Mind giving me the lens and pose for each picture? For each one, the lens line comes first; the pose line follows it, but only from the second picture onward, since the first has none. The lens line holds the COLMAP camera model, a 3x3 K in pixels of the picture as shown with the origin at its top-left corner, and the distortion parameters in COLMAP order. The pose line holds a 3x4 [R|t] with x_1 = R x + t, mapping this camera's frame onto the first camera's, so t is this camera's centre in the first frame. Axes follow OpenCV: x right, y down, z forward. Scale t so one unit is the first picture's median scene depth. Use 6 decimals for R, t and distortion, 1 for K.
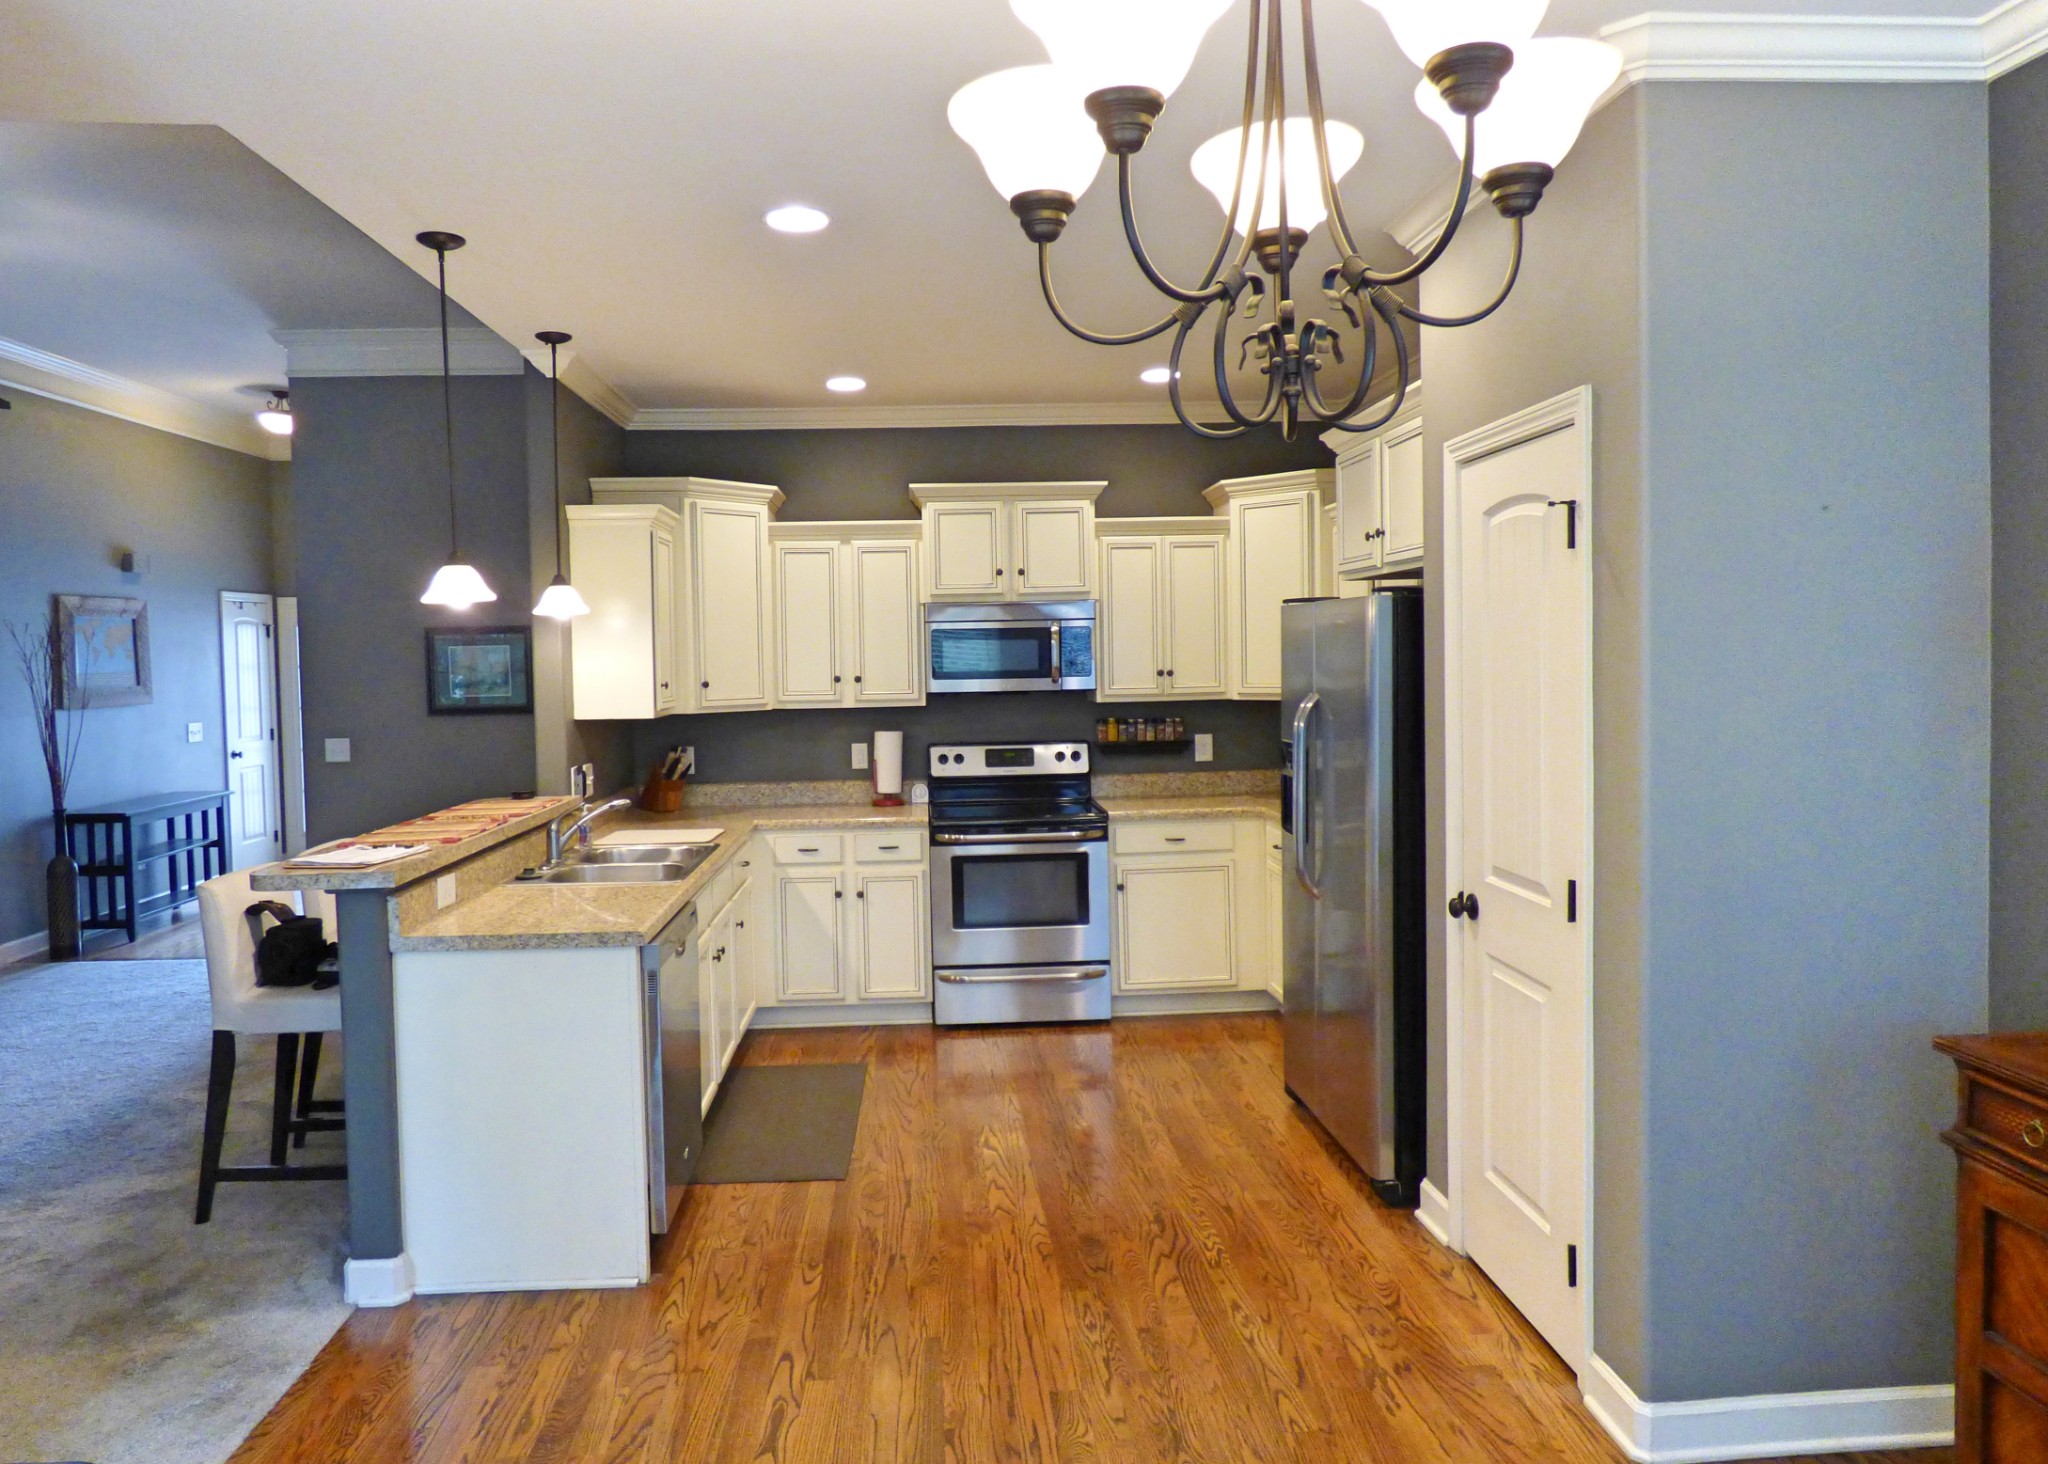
lens RADIAL K [[1317.0, 0, 1024.0], [0, 1317.0, 732.0], [0, 0, 1]] dist [-0.021730, -0.002162]
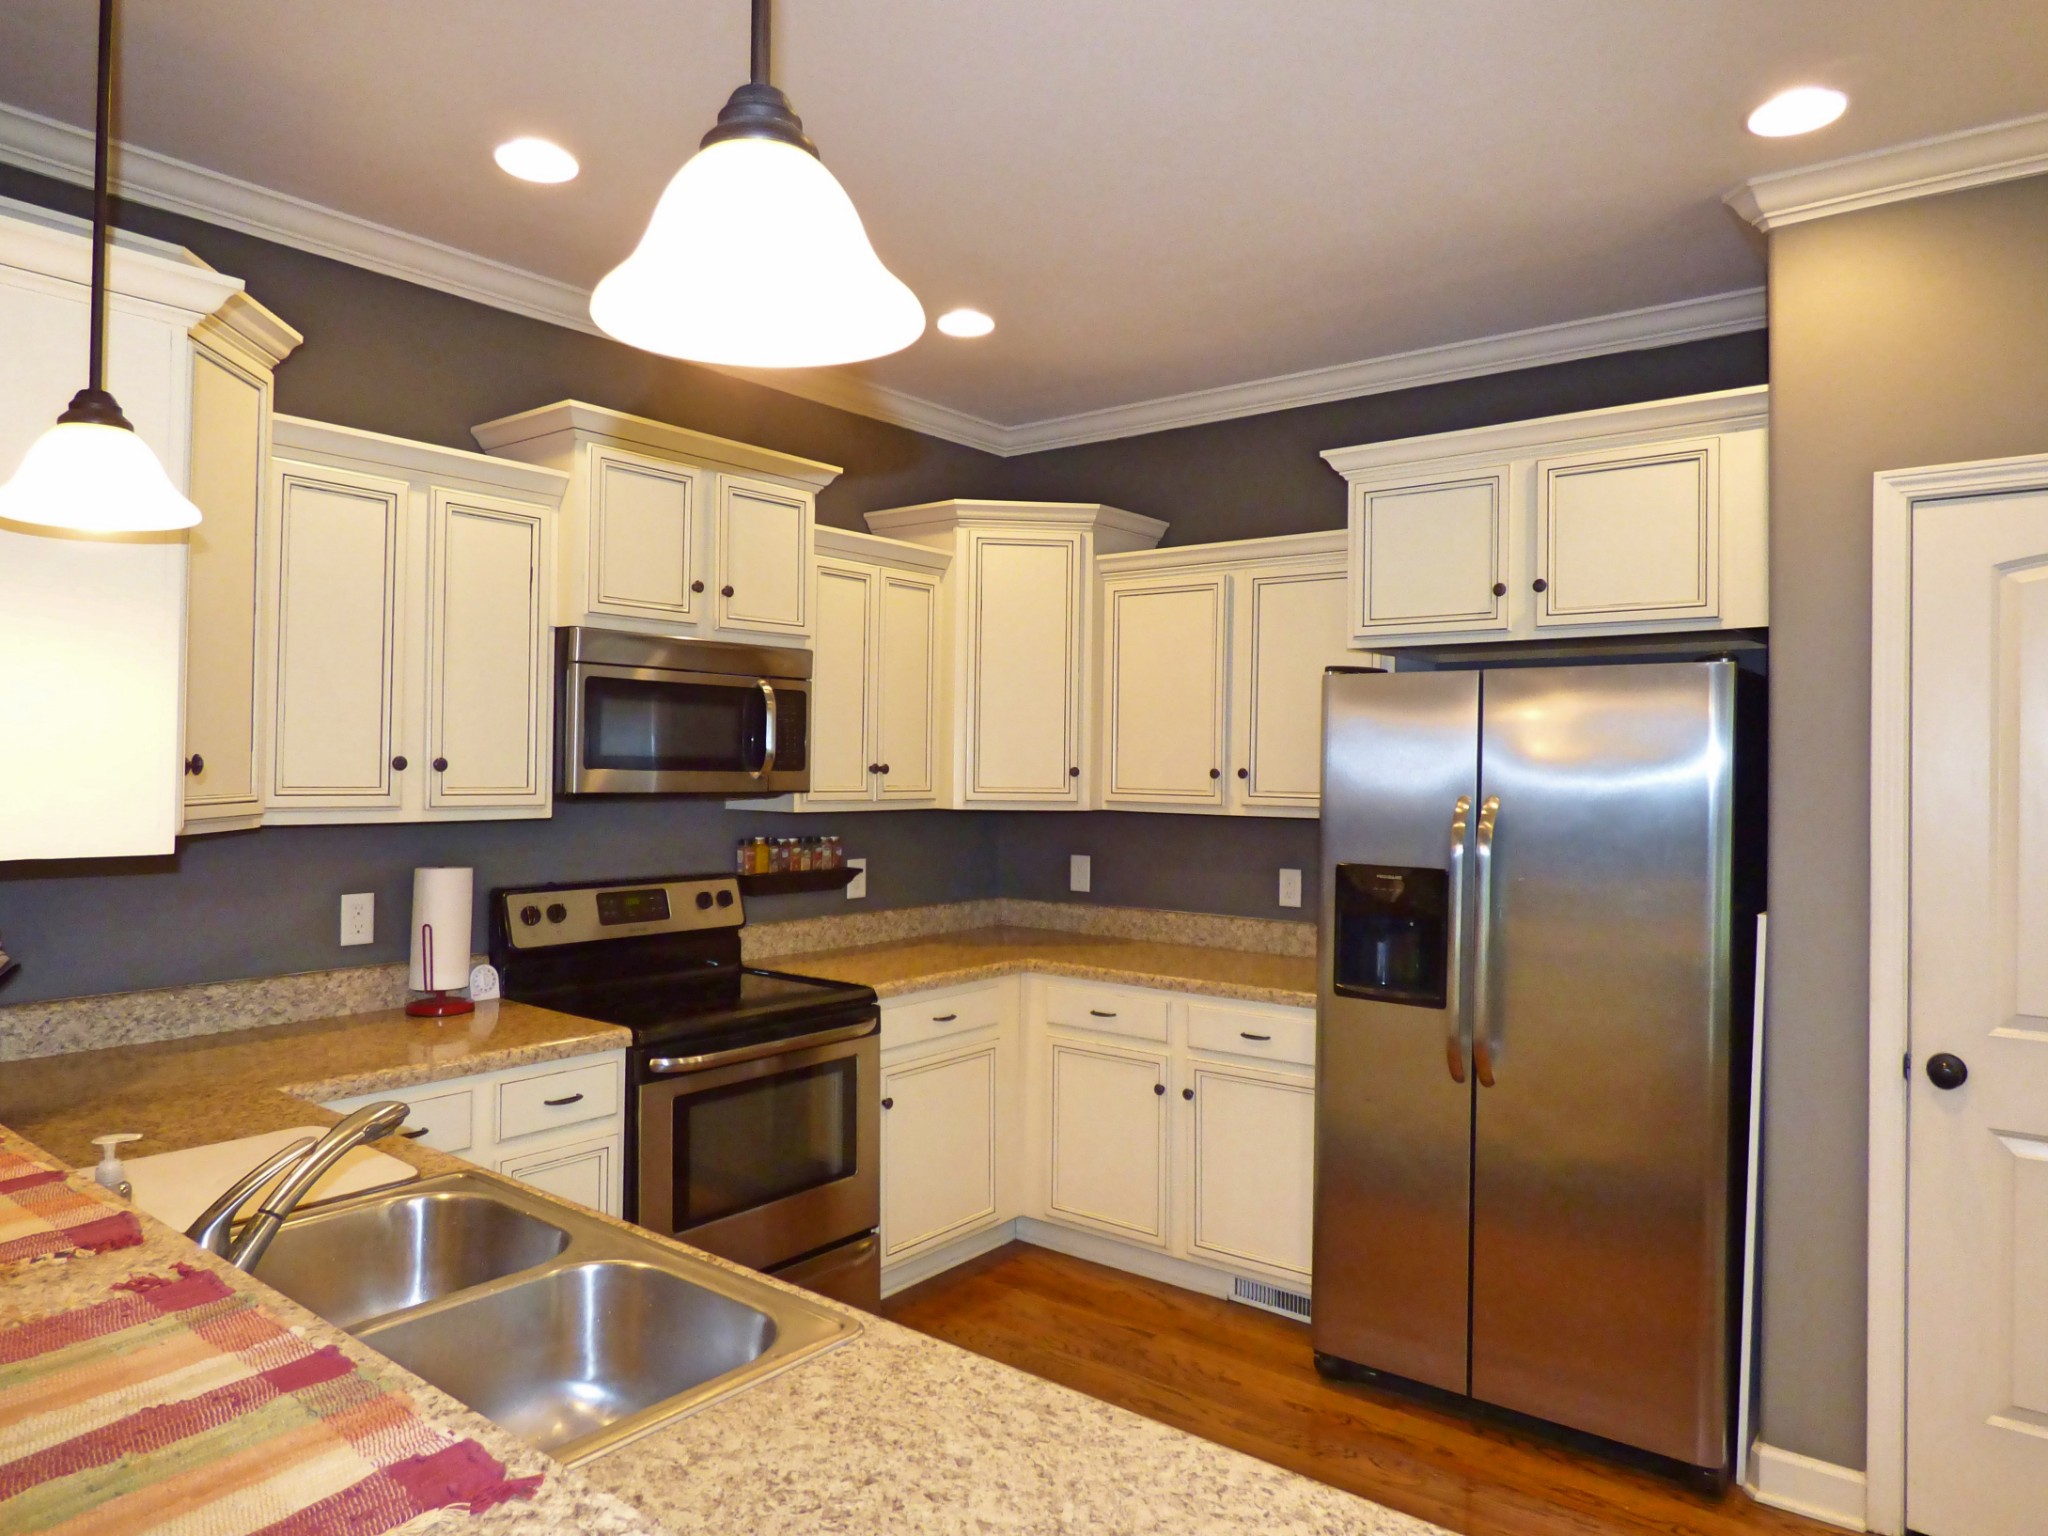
lens RADIAL K [[1313.0, 0, 1024.0], [0, 1313.0, 768.0], [0, 0, 1]] dist [-0.010853, -0.001705]
pose [[0.669329, 0.026533, 0.742492, -0.328855], [0.019066, 0.998420, -0.052865, -0.007980], [-0.742721, 0.049540, 0.667766, 0.483541]]
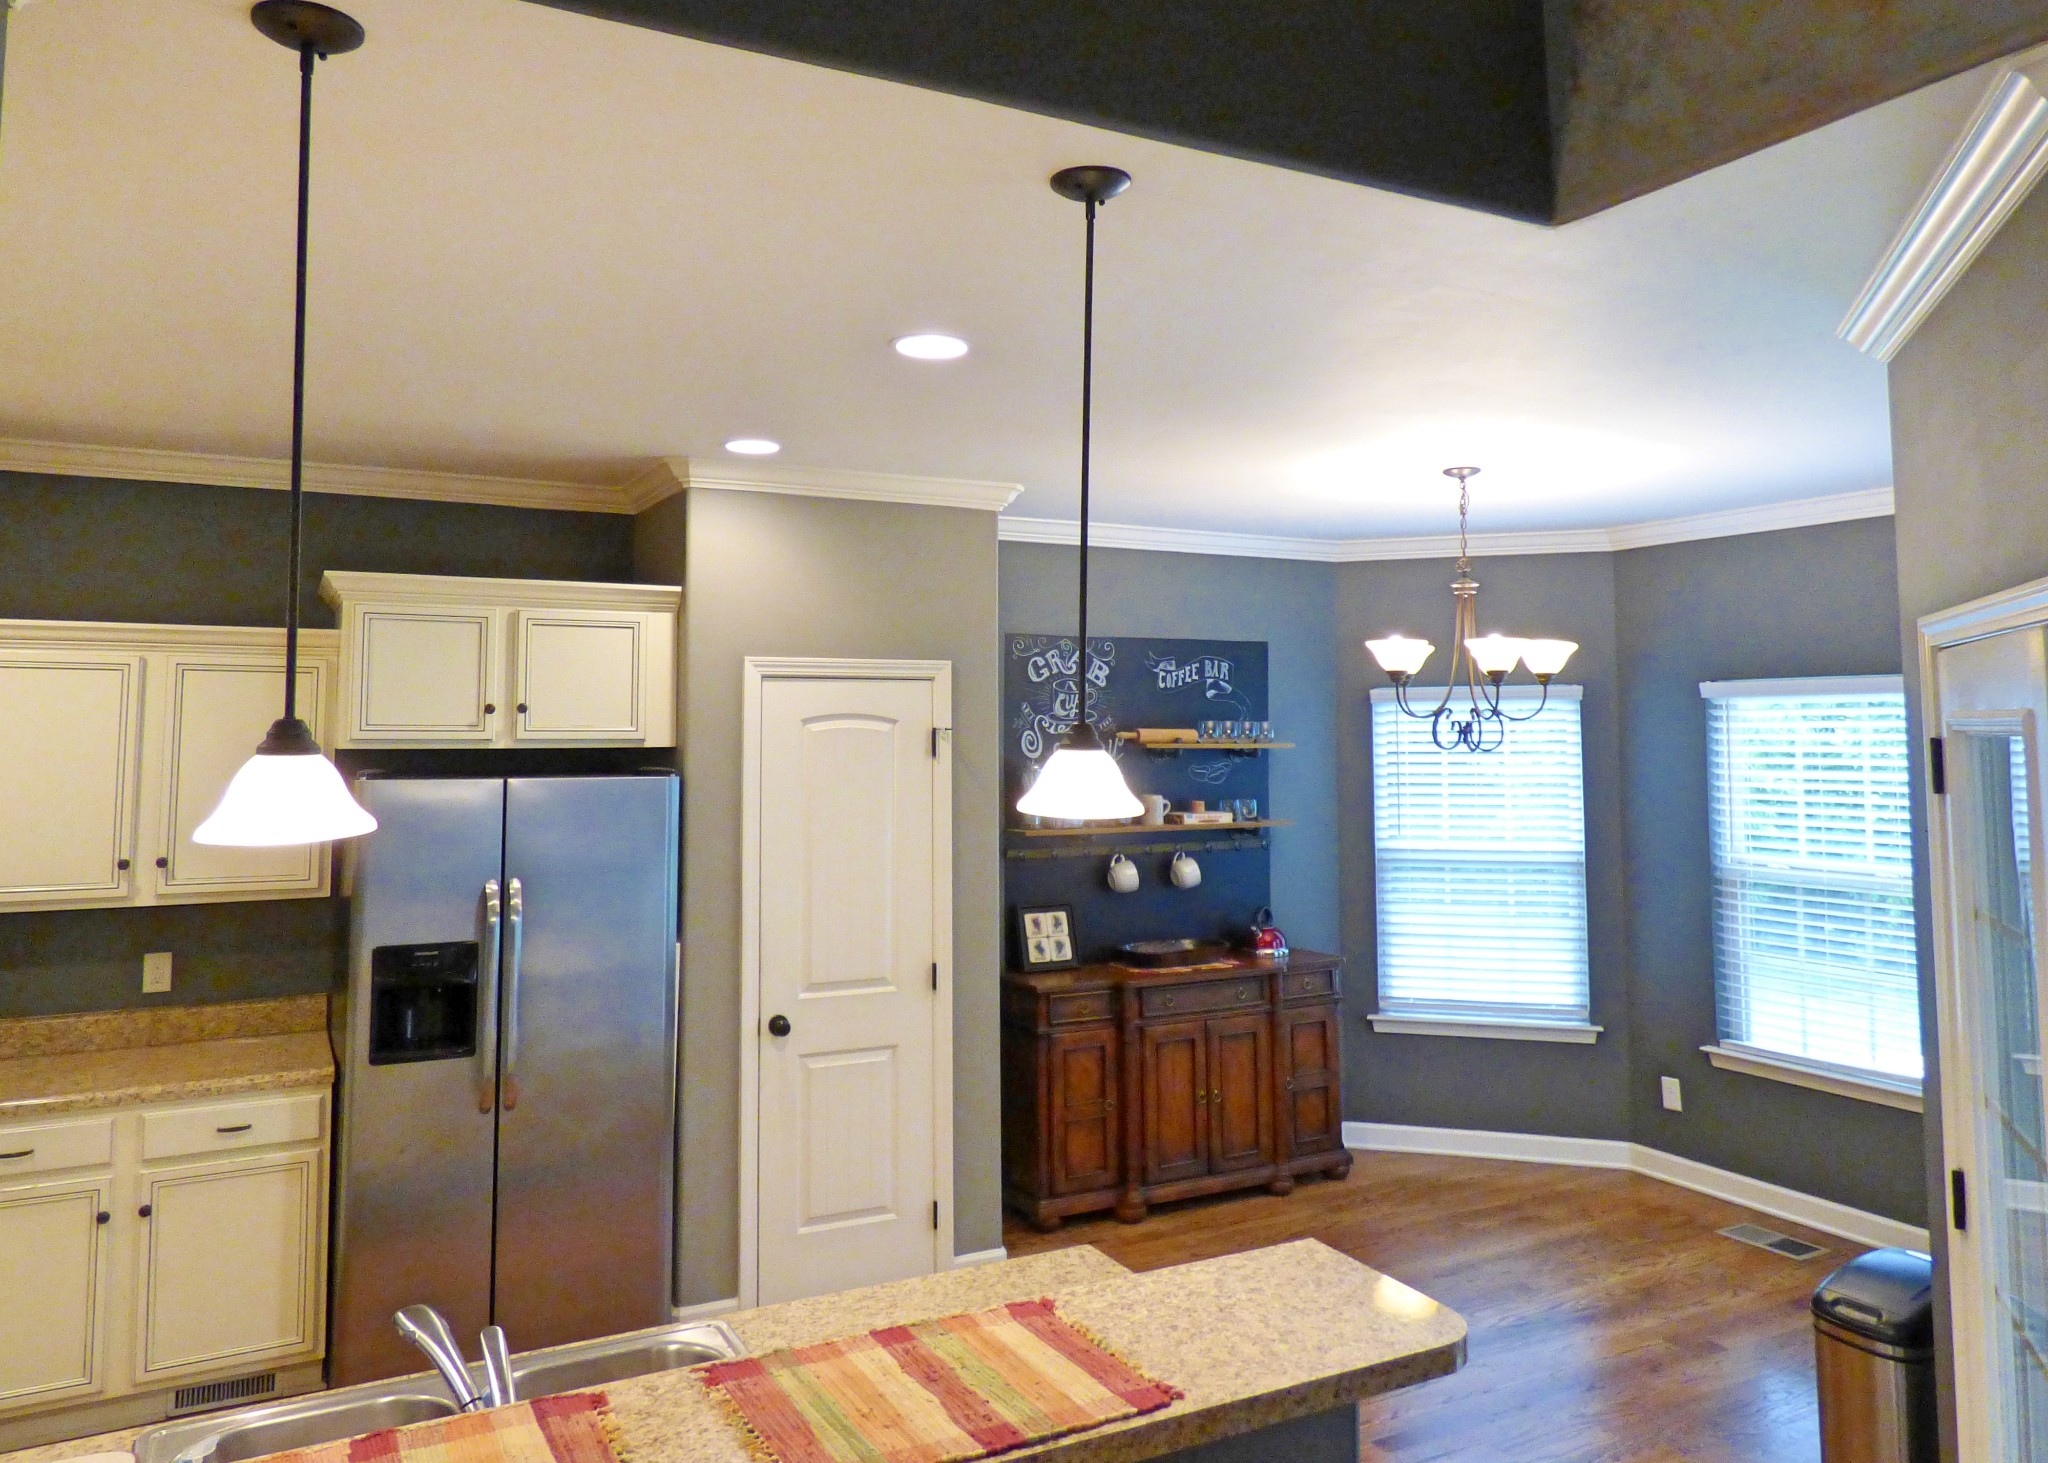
lens RADIAL K [[1422.3, 0, 1022.8], [0, 1422.3, 632.9], [0, 0, 1]] dist [-0.024062, 0.003608]
pose [[-0.407530, 0.082403, 0.909467, -0.570976], [0.062139, 0.996114, -0.062409, -0.079945], [-0.911075, 0.031080, -0.411067, 0.735302]]
